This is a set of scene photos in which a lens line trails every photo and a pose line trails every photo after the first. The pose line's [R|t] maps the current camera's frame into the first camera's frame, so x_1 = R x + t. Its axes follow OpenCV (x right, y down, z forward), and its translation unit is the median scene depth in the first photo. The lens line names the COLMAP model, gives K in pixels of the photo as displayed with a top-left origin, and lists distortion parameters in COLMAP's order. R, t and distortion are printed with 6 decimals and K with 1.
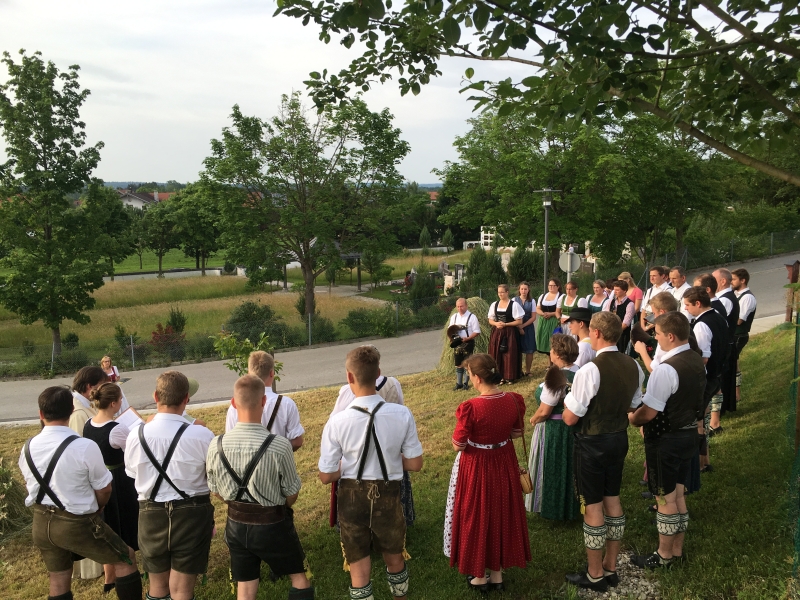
lens RADIAL K [[686.5, 0, 400.0], [0, 686.5, 300.0], [0, 0, 1]] dist [0.108931, -0.183921]
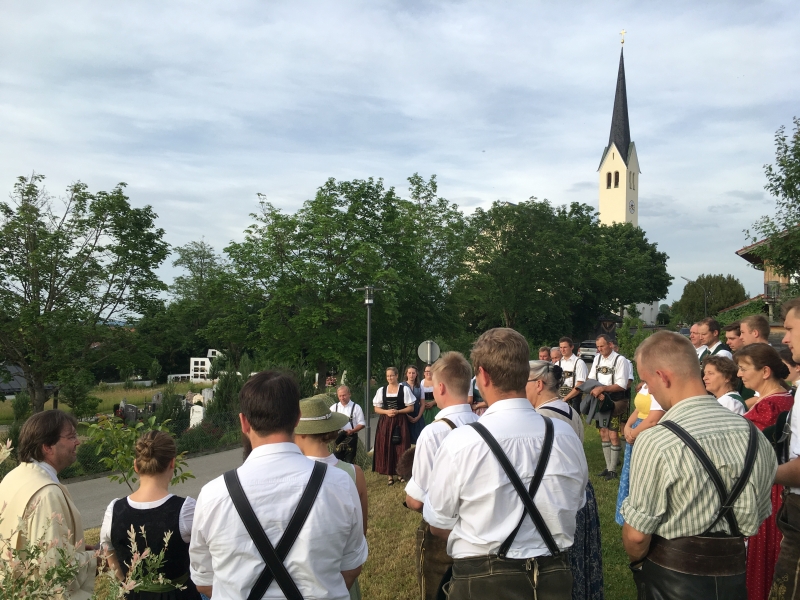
lens RADIAL K [[690.5, 0, 403.0], [0, 690.5, 303.5], [0, 0, 1]] dist [0.079109, -0.110411]
pose [[0.899554, 0.040950, 0.434886, -0.112710], [0.045533, 0.981382, -0.186593, 0.031292], [-0.434430, 0.187652, 0.880941, 0.085081]]
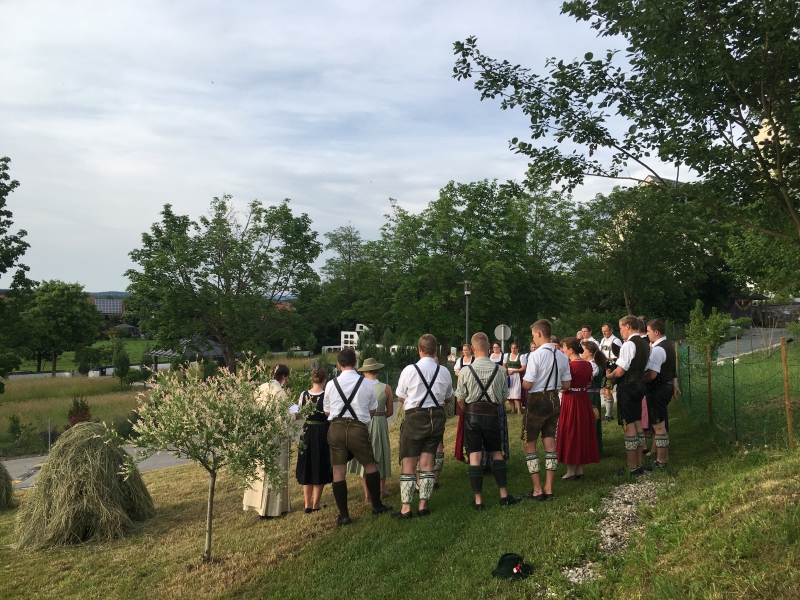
lens RADIAL K [[690.5, 0, 403.0], [0, 690.5, 303.5], [0, 0, 1]] dist [0.079109, -0.110411]
pose [[0.970615, 0.025096, 0.239324, -0.136156], [0.012842, 0.987728, -0.155656, 0.049772], [-0.240294, 0.154156, 0.958381, -0.115776]]
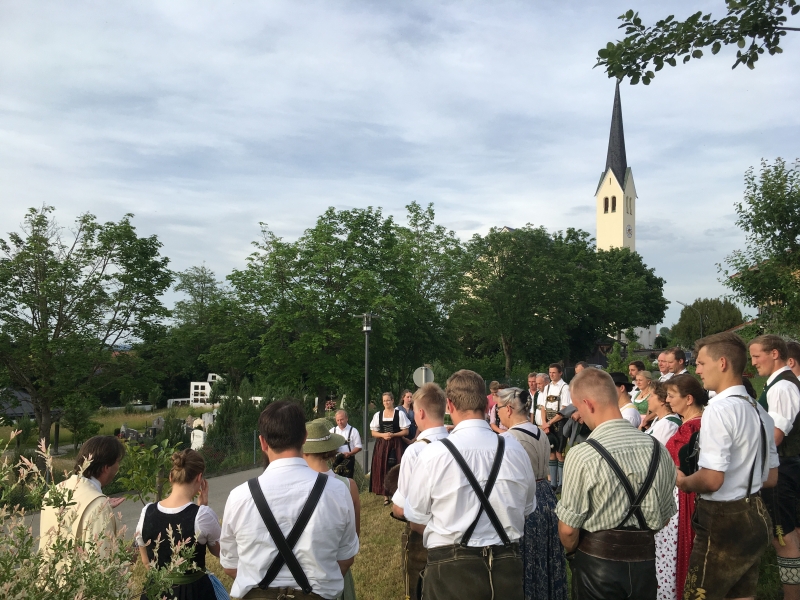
lens RADIAL K [[690.5, 0, 403.0], [0, 690.5, 303.5], [0, 0, 1]] dist [0.079109, -0.110411]
pose [[0.899438, 0.054323, 0.433659, -0.121546], [0.046981, 0.974478, -0.219512, 0.032847], [-0.434516, 0.217811, 0.873930, 0.060426]]
